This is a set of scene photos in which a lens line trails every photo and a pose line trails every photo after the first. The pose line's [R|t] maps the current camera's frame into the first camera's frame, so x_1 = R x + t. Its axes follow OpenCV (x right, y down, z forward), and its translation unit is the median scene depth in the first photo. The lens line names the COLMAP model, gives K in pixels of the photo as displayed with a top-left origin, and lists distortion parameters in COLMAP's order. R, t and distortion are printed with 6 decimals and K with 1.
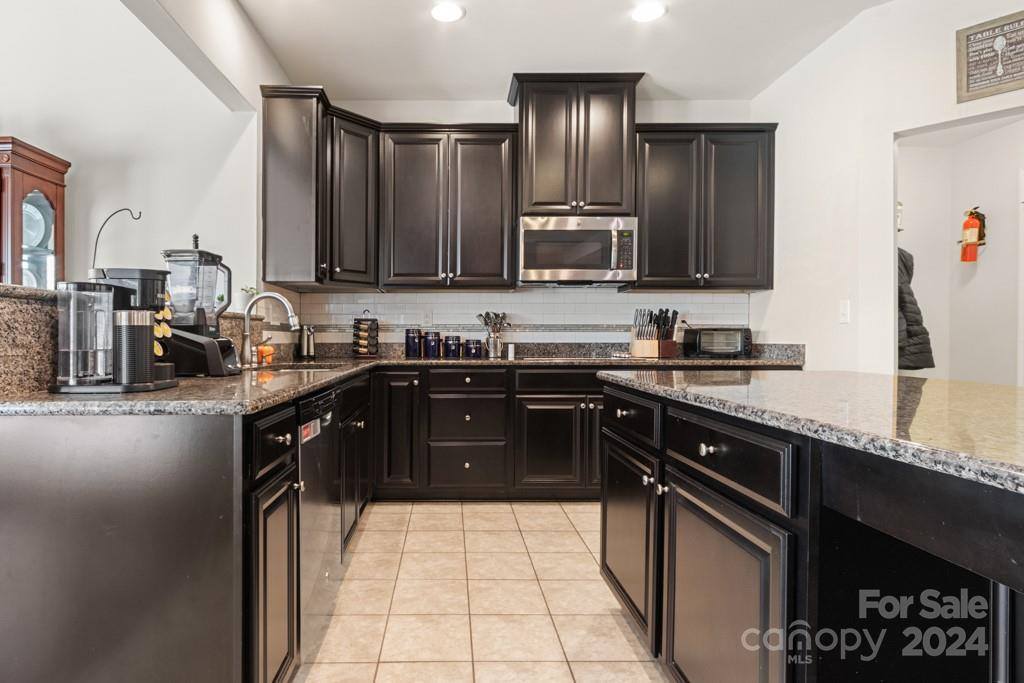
lens RADIAL K [[561.0, 0, 451.0], [0, 561.0, 341.0], [0, 0, 1]] dist [0.001257, 0.000981]
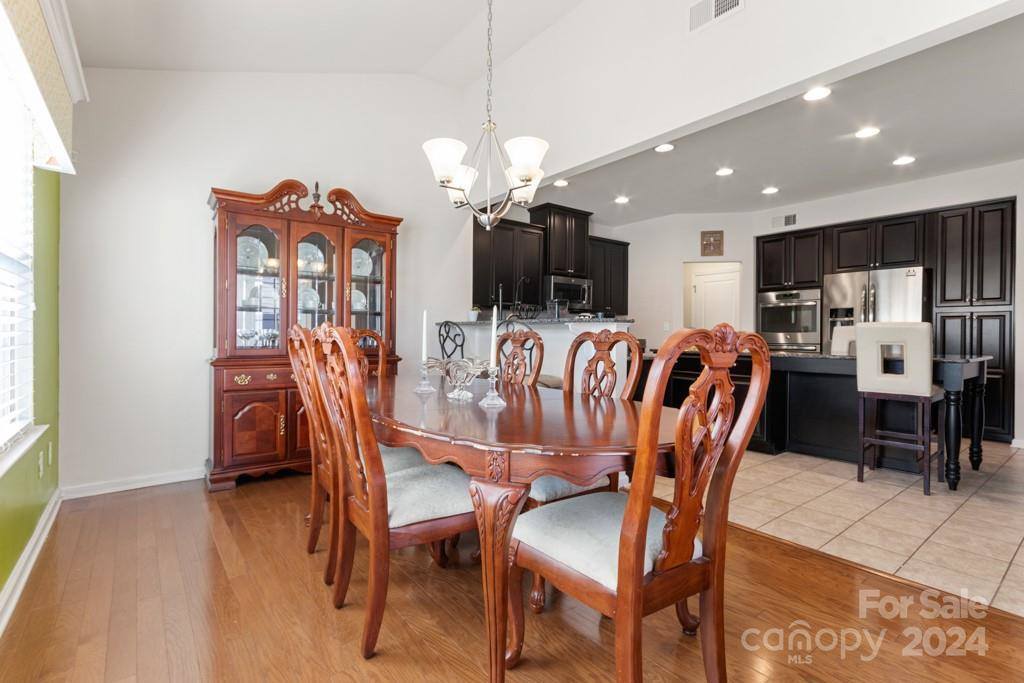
lens RADIAL K [[481.5, 0, 512.0], [0, 481.5, 341.5], [0, 0, 1]] dist [0.005780, 0.000504]
pose [[0.791165, -0.003540, 0.611592, -1.008986], [-0.002111, 0.999961, 0.008519, -0.000046], [-0.611599, -0.008031, 0.791127, -0.266394]]
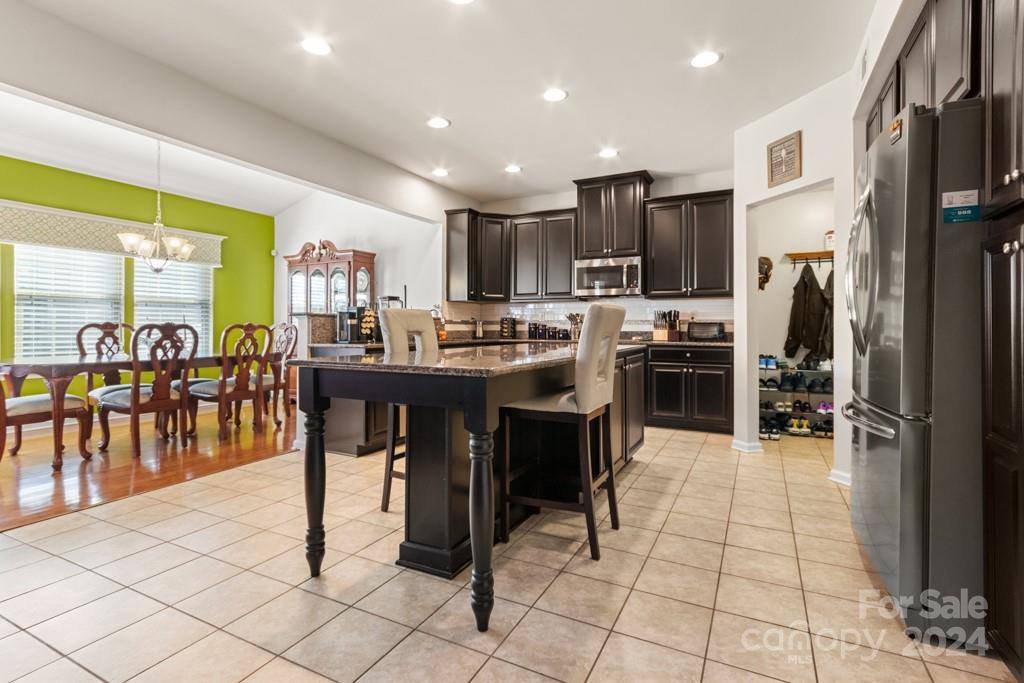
lens RADIAL K [[477.6, 0, 511.6], [0, 477.6, 331.6], [0, 0, 1]] dist [0.005291, 0.000917]
pose [[0.888602, 0.006215, -0.458638, 0.623134], [-0.005496, 0.999981, 0.002904, 0.002283], [0.458647, -0.000059, 0.888619, -0.436560]]
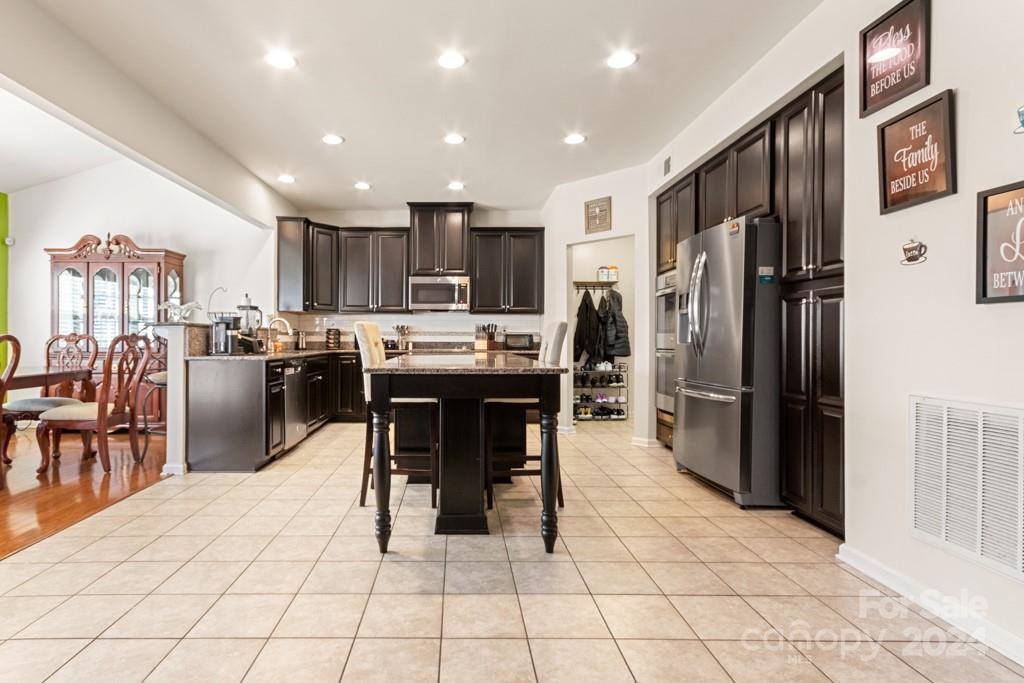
lens RADIAL K [[501.0, 0, 449.0], [0, 501.0, 346.0], [0, 0, 1]] dist [0.014835, 0.000407]
pose [[0.999893, 0.003047, -0.014276, 0.275830], [-0.002918, 0.999955, 0.008995, 0.002540], [0.014302, -0.008952, 0.999858, -0.714205]]
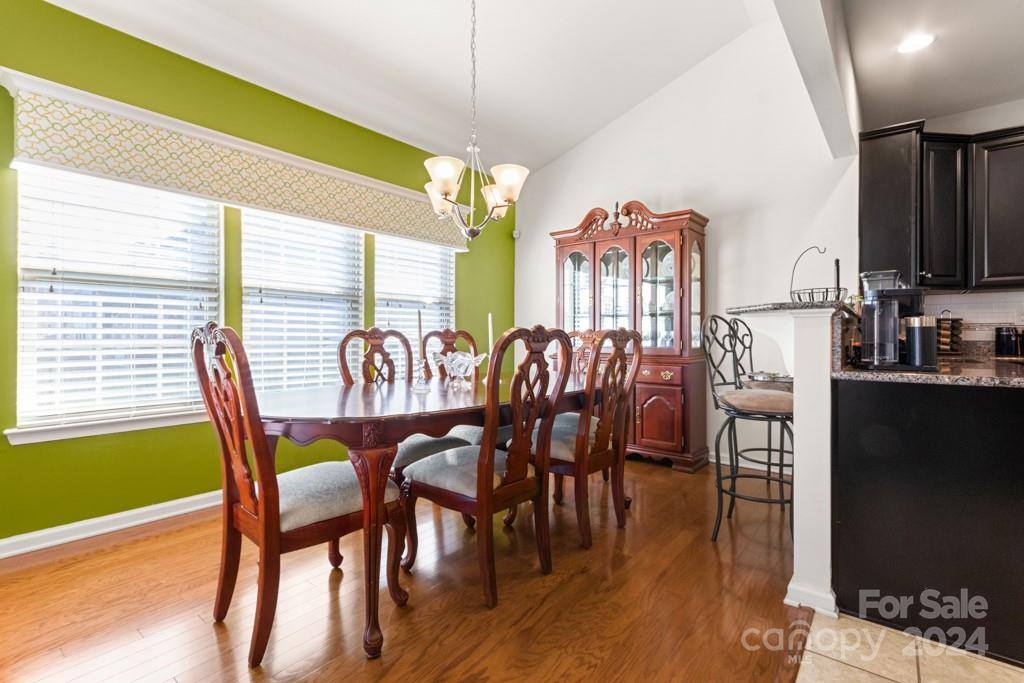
lens RADIAL K [[477.6, 0, 511.6], [0, 477.6, 331.6], [0, 0, 1]] dist [0.005291, 0.000917]
pose [[0.780079, -0.007155, -0.625640, -0.238233], [-0.003430, 0.999871, -0.015711, 0.003539], [0.625672, 0.014402, 0.779954, -0.259760]]
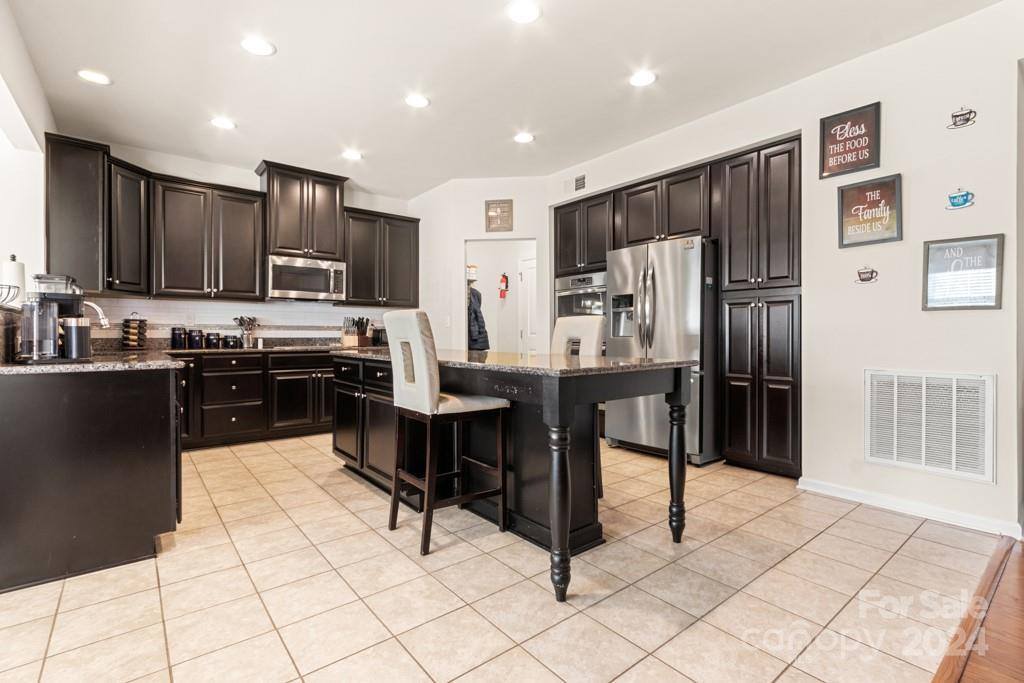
lens RADIAL K [[473.8, 0, 509.1], [0, 473.8, 344.0], [0, 0, 1]] dist [0.003579, 0.000925]
pose [[0.782972, -0.011049, 0.621959, -0.166217], [0.002902, 0.999896, 0.014110, 0.004531], [-0.622051, -0.009243, 0.782922, -0.410483]]
